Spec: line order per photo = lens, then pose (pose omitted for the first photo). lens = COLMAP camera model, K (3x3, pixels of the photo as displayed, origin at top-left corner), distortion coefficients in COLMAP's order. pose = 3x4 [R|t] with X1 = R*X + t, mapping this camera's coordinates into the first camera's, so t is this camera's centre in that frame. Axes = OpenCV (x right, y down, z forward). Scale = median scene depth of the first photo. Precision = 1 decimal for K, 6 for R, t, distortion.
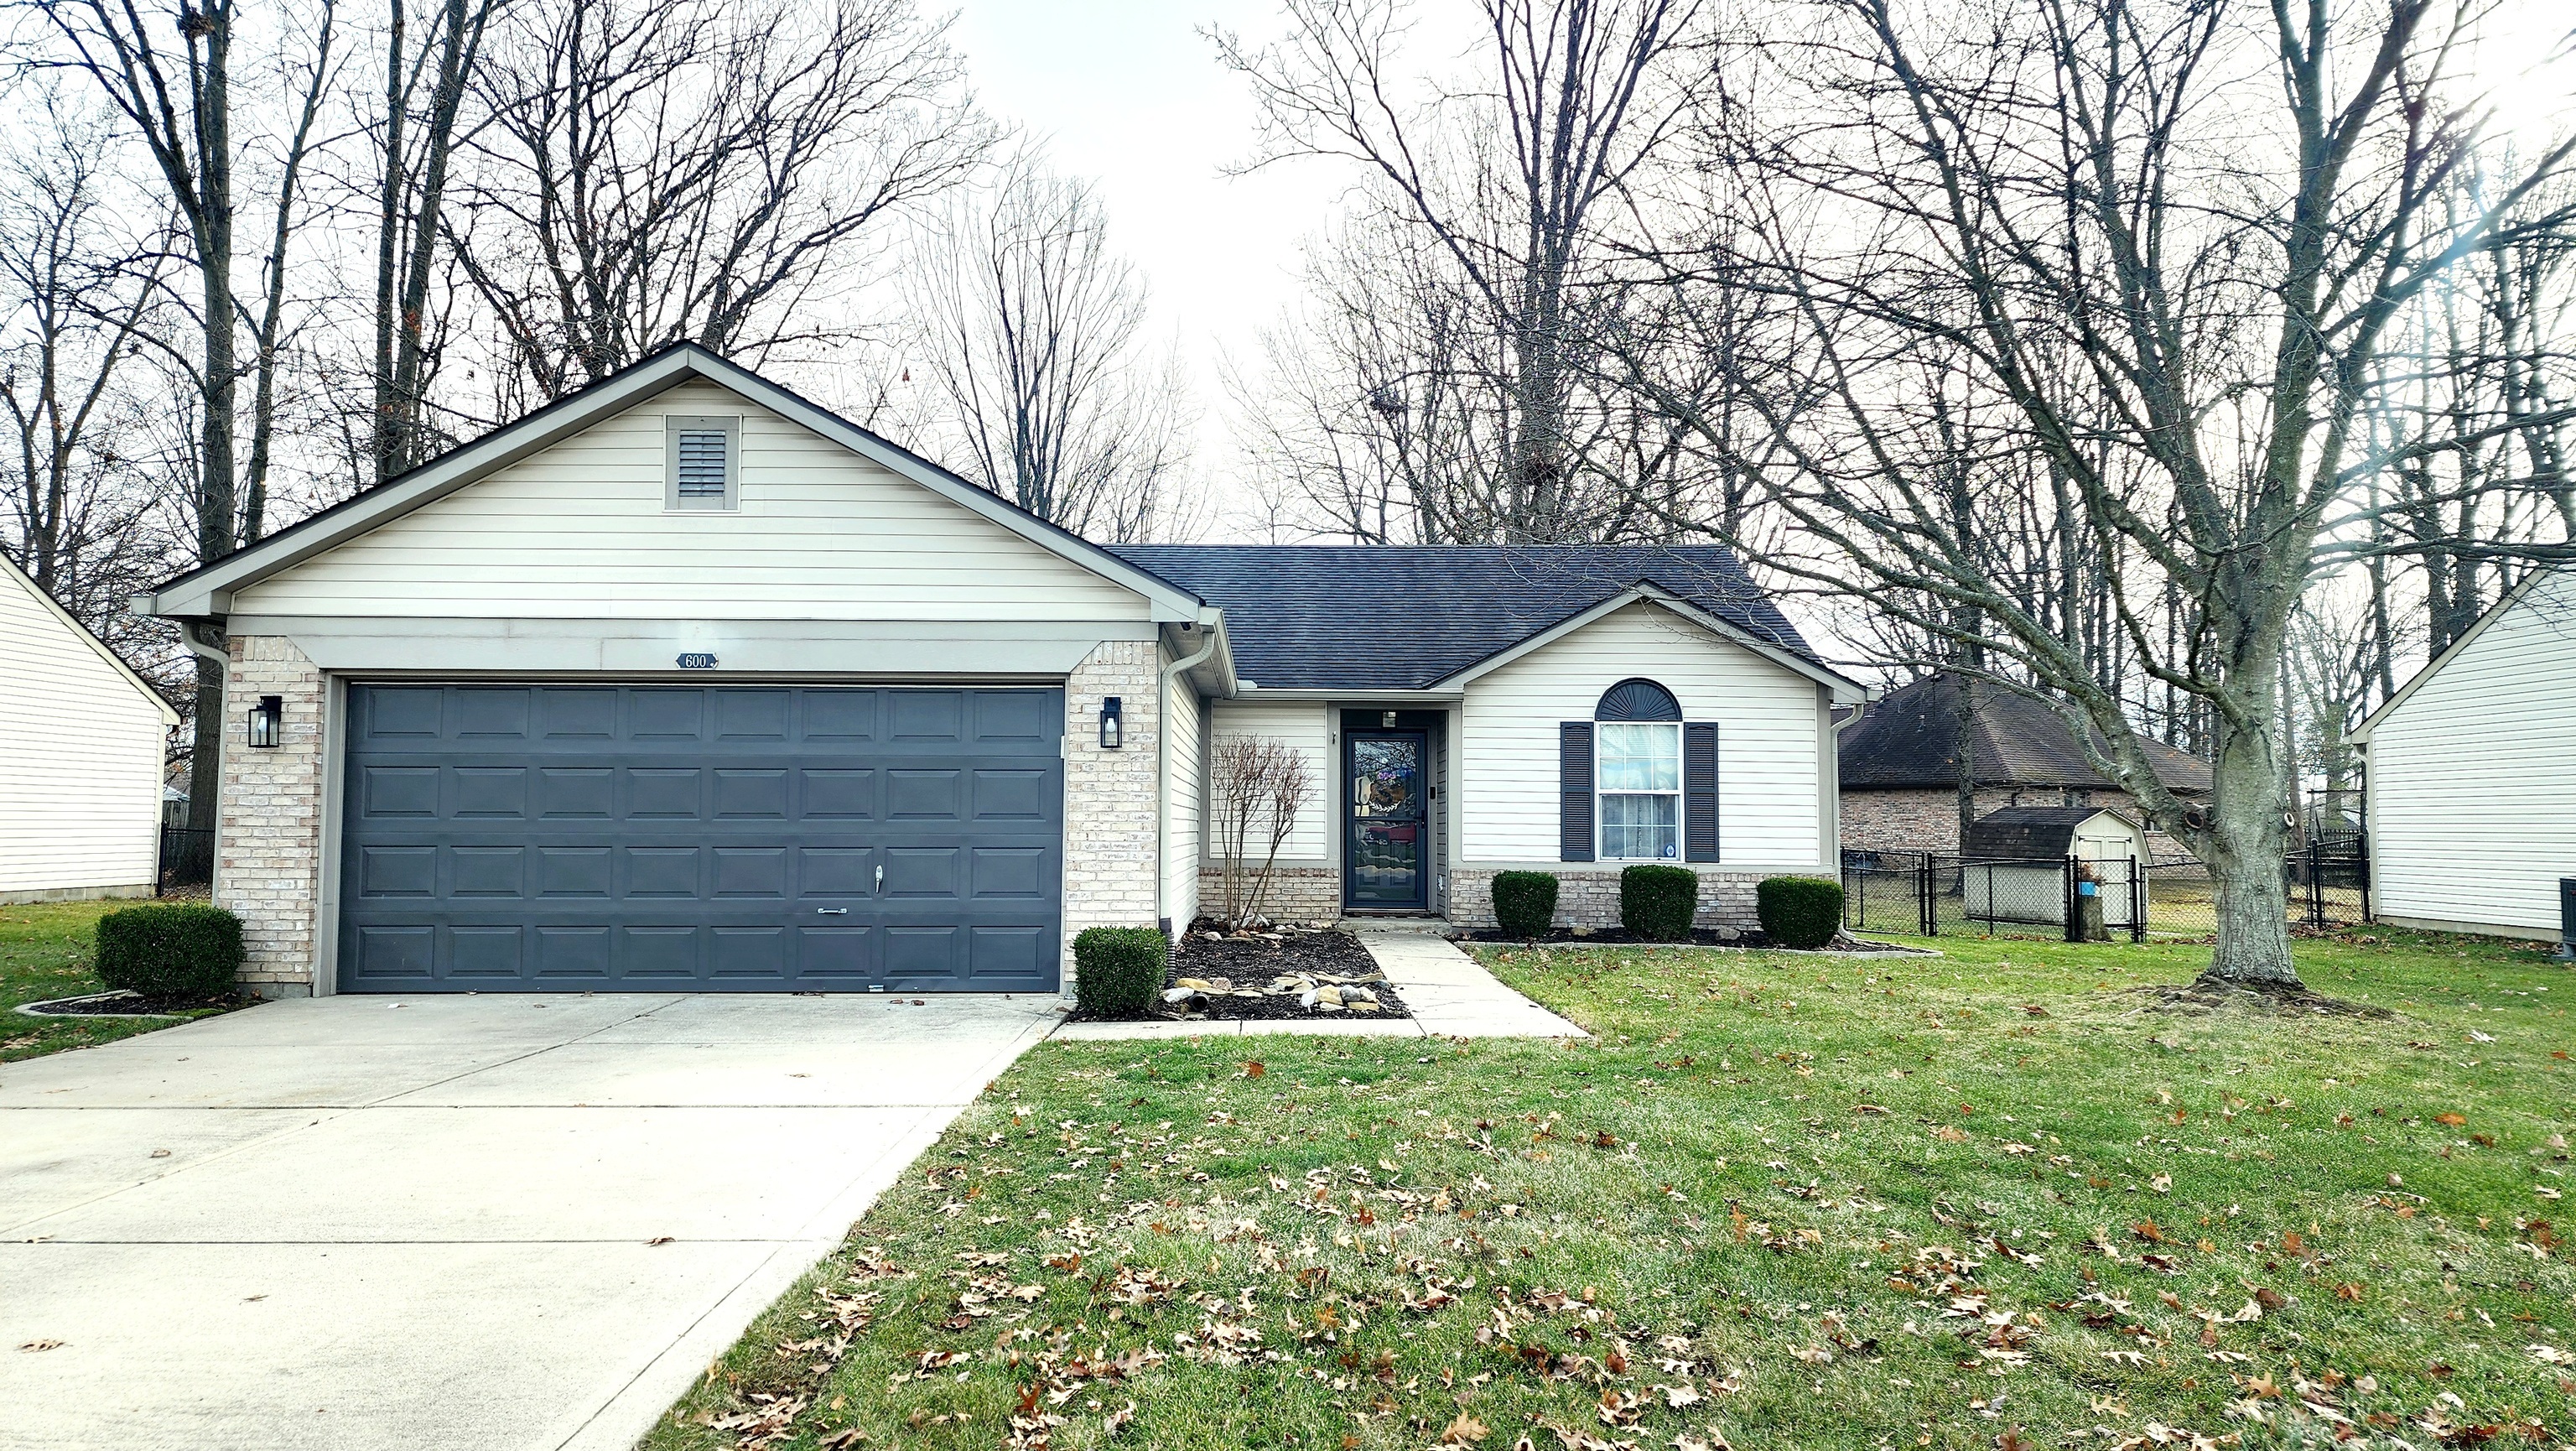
lens RADIAL K [[1728.0, 0, 1259.5], [0, 1728.0, 710.6], [0, 0, 1]] dist [0.083095, -0.068210]
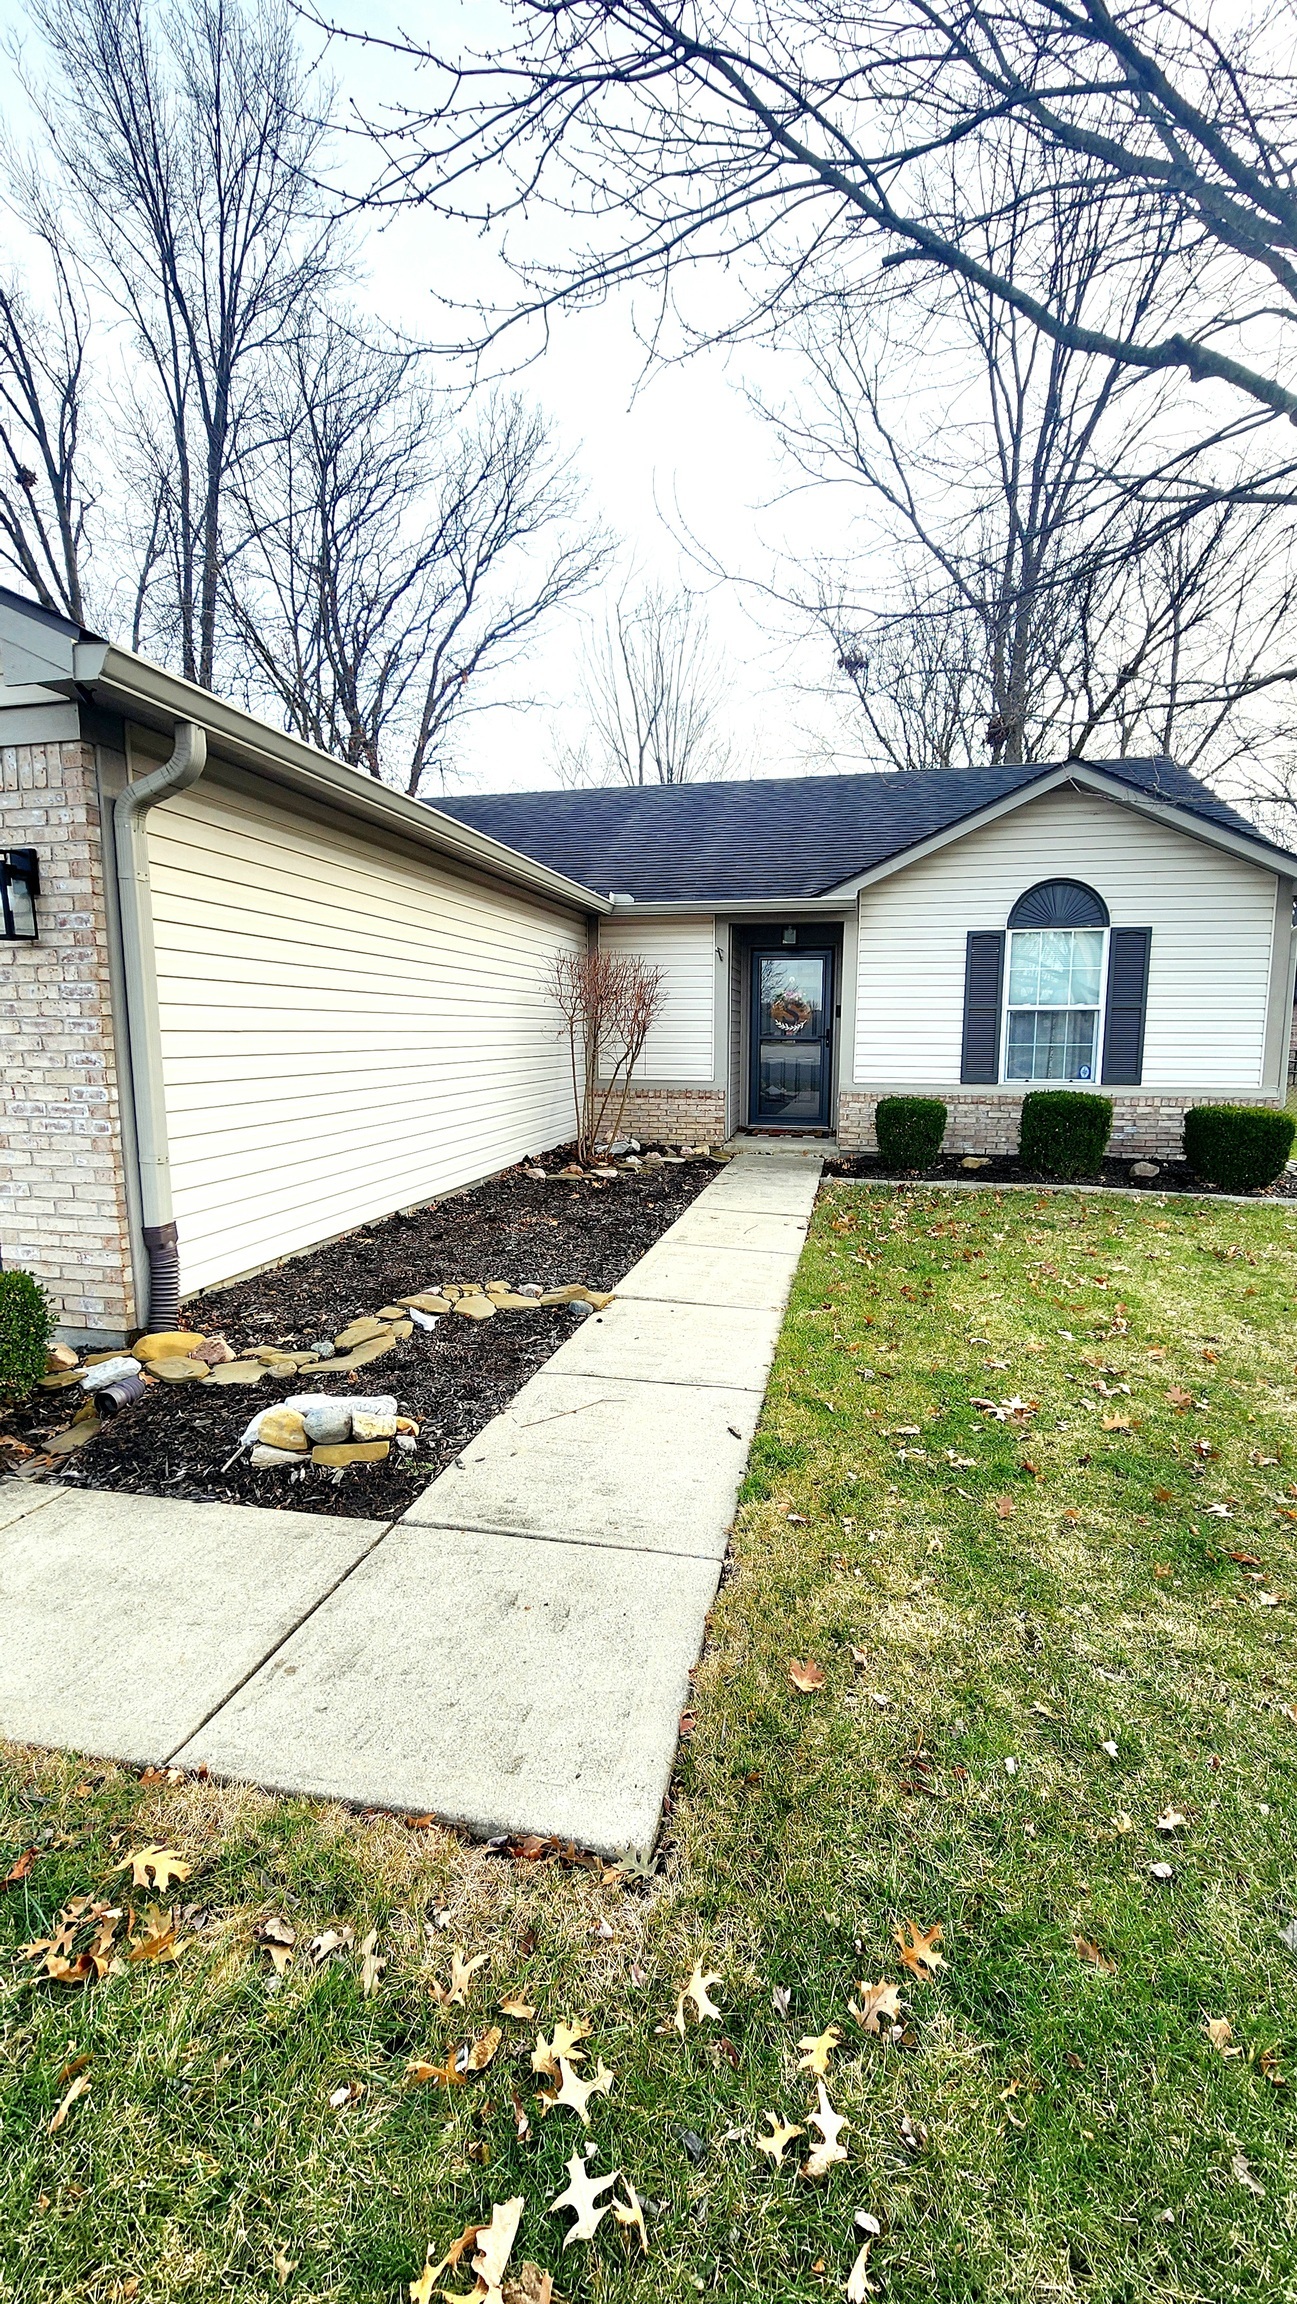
lens RADIAL K [[960.8, 0, 648.5], [0, 960.8, 1152.0], [0, 0, 1]] dist [-0.007737, 0.000040]
pose [[0.977277, 0.020795, -0.210943, 0.118754], [0.019888, 0.981790, 0.188926, 0.021824], [0.211030, -0.188828, 0.959067, 0.456506]]
